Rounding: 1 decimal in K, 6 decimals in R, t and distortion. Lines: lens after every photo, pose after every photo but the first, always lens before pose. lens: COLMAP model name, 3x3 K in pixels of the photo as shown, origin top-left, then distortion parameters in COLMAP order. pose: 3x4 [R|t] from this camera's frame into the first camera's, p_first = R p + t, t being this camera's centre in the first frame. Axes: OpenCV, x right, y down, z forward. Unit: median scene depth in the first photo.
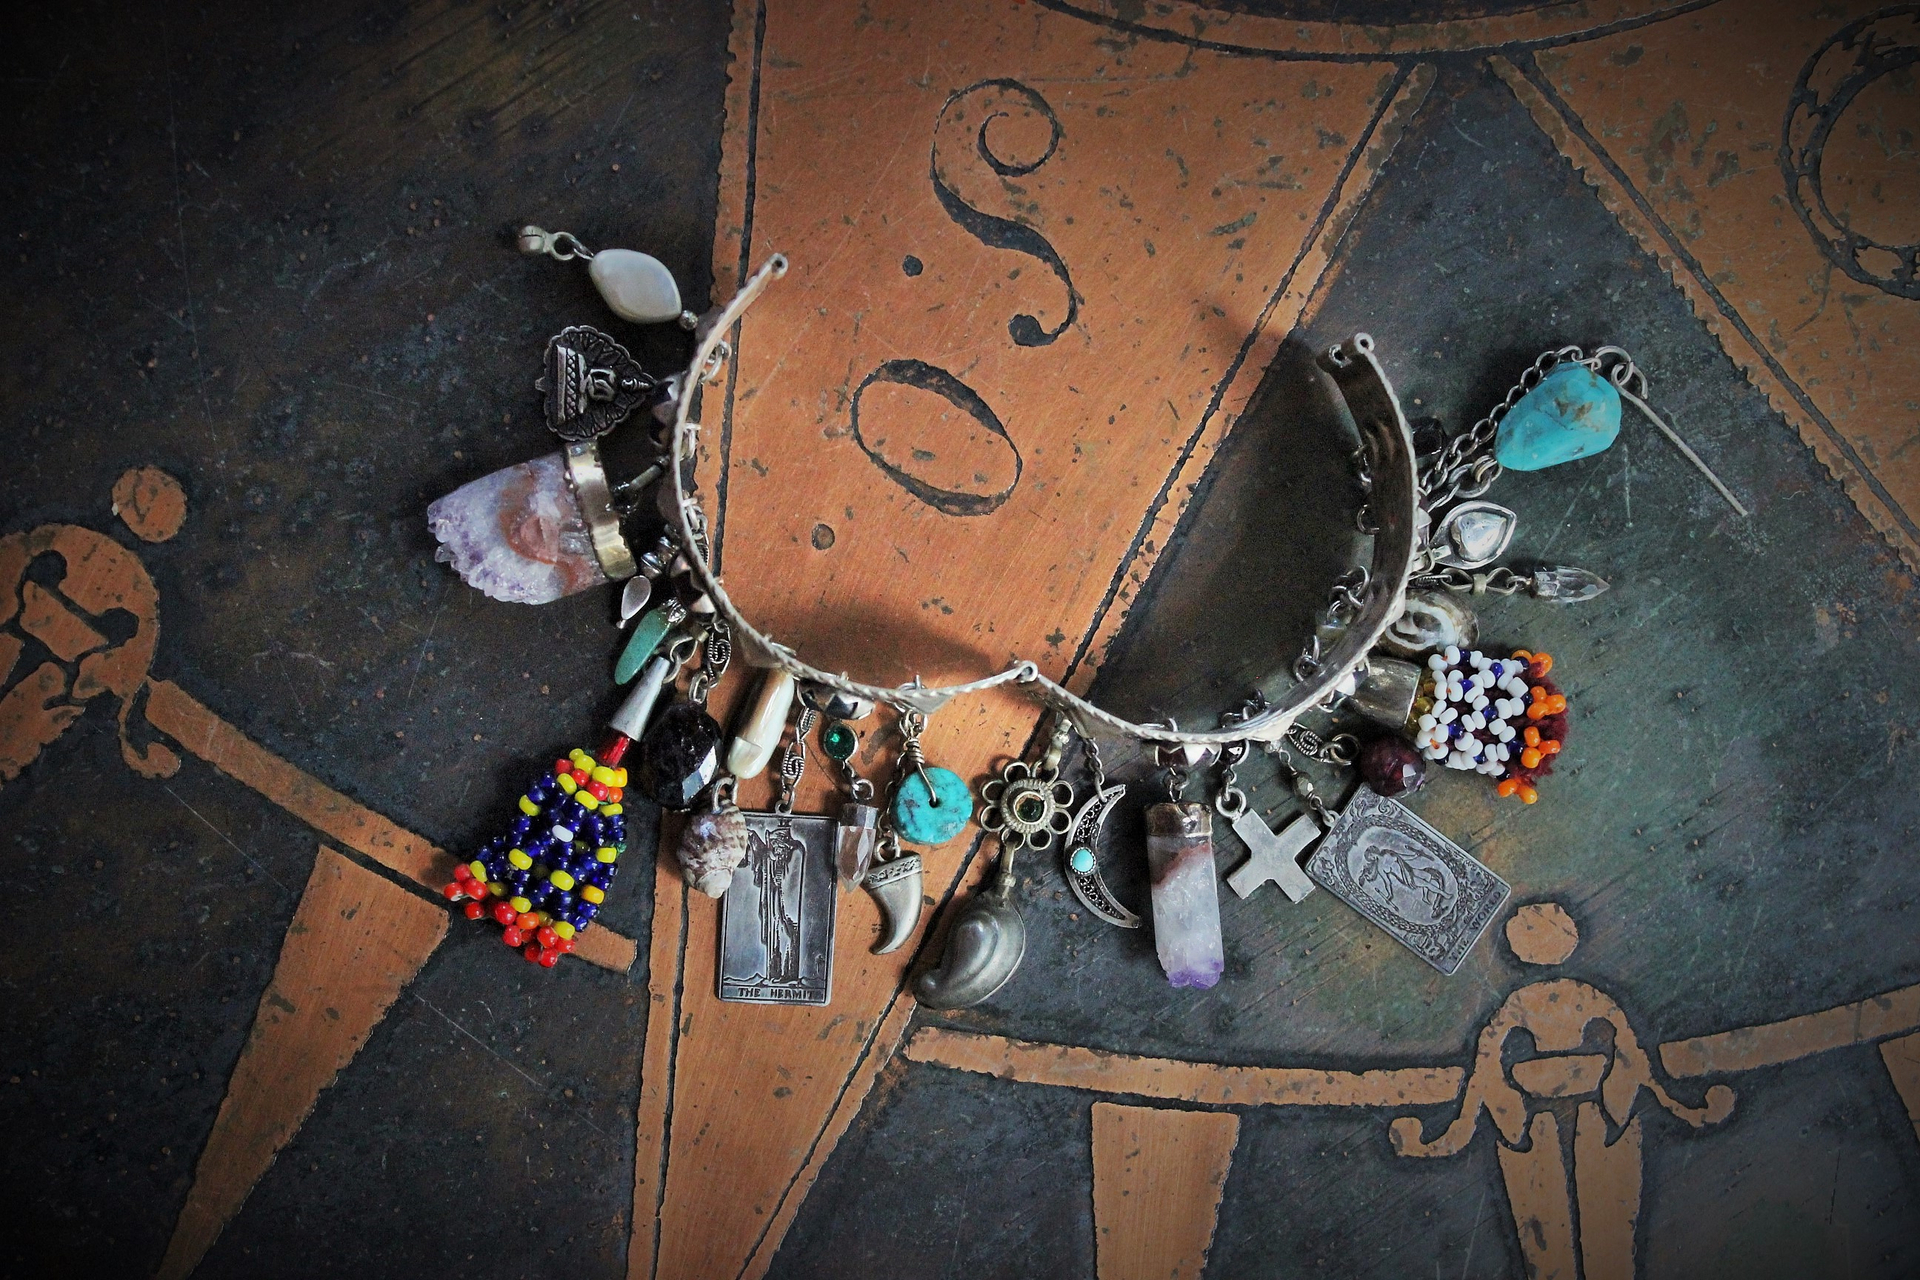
lens RADIAL K [[3375.3, 0, 960.0], [0, 3375.3, 640.0], [0, 0, 1]] dist [0.002043, 0.172813]
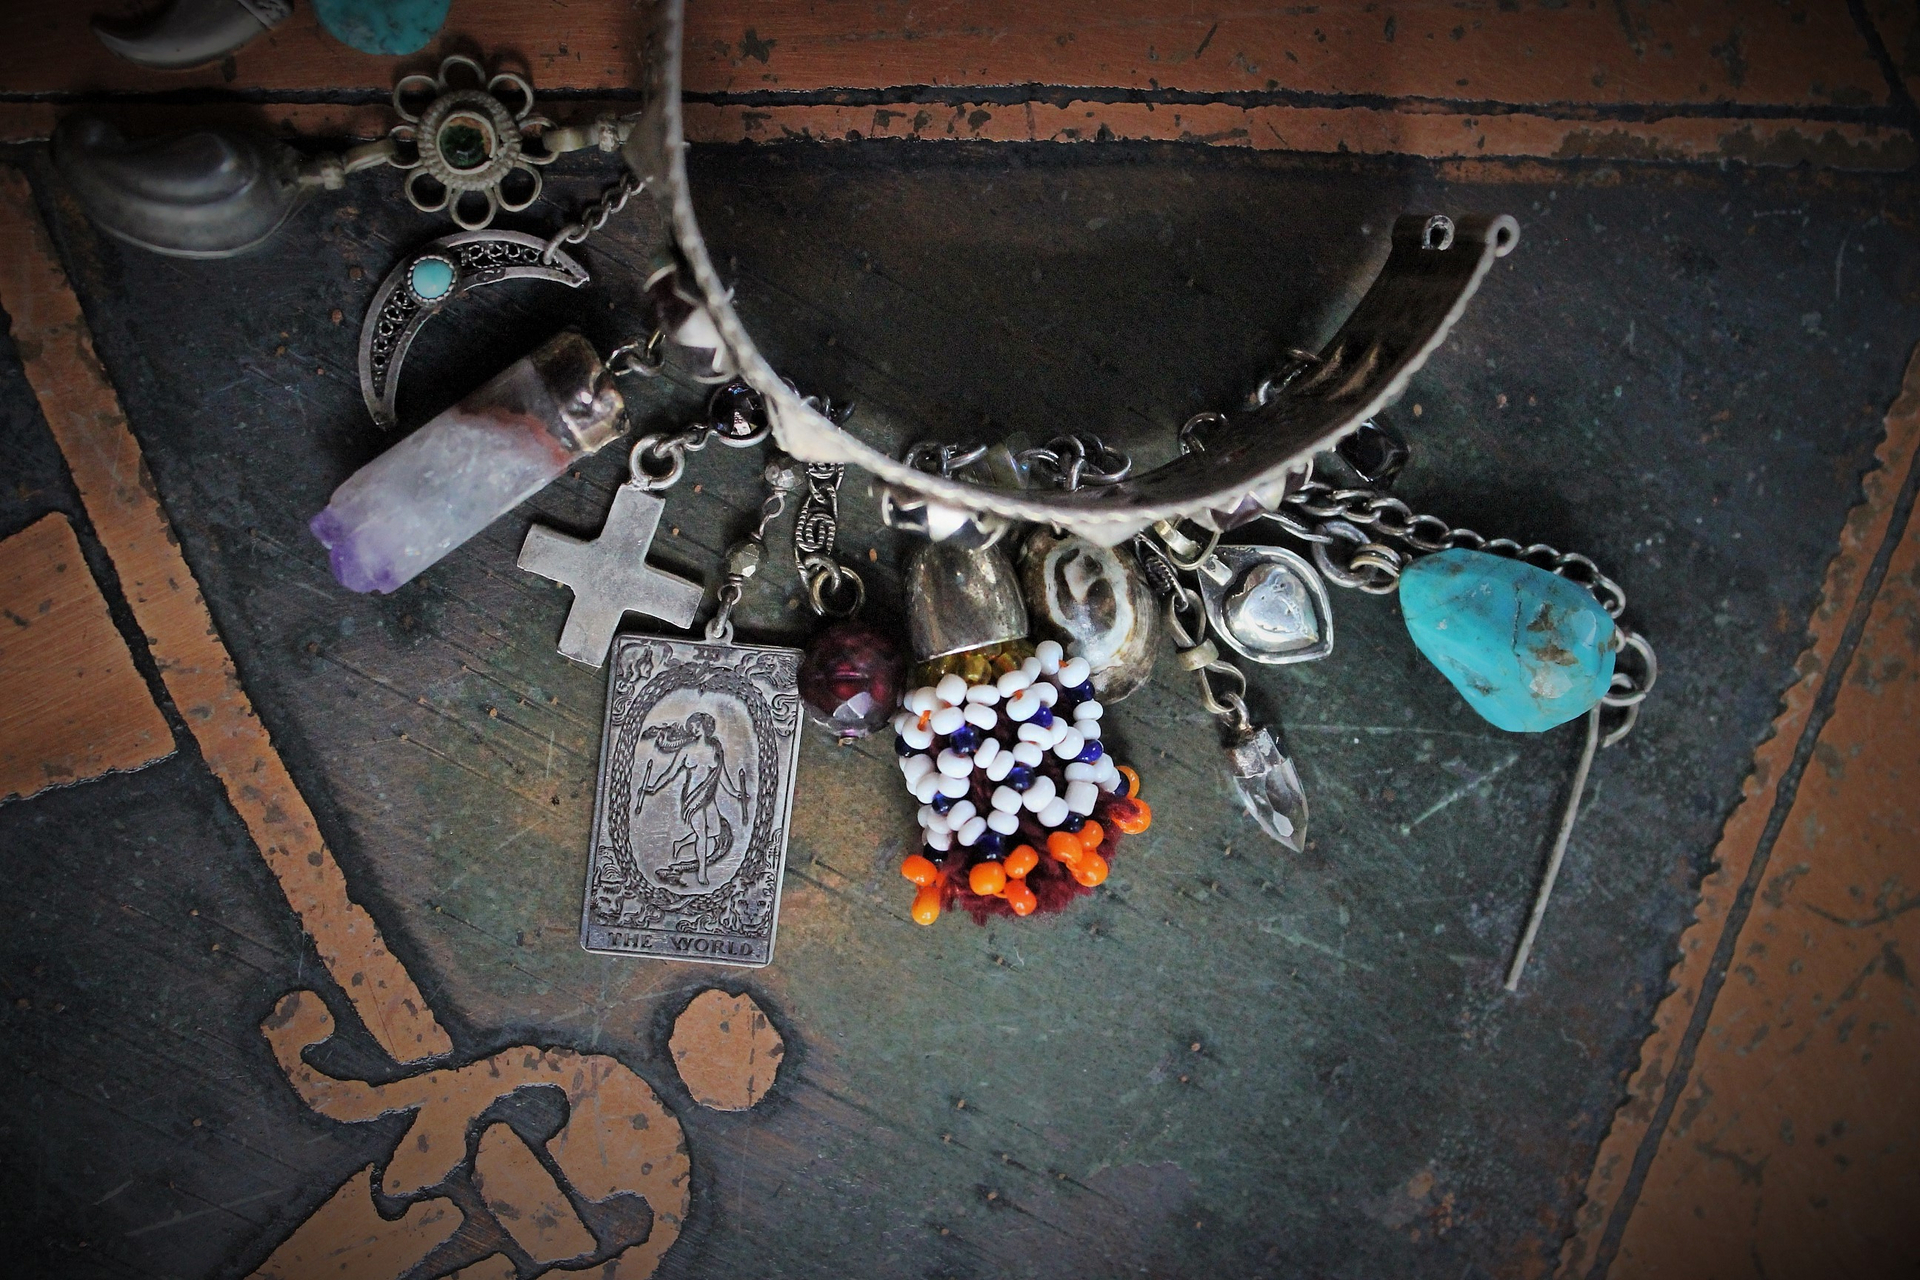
lens RADIAL K [[2815.3, 0, 960.0], [0, 2815.3, 640.0], [0, 0, 1]] dist [-0.039882, 0.013977]
pose [[0.488099, 0.868323, 0.088179, 0.089143], [-0.868156, 0.493419, -0.053312, 0.043666], [-0.089801, -0.050532, 0.994677, 0.525057]]
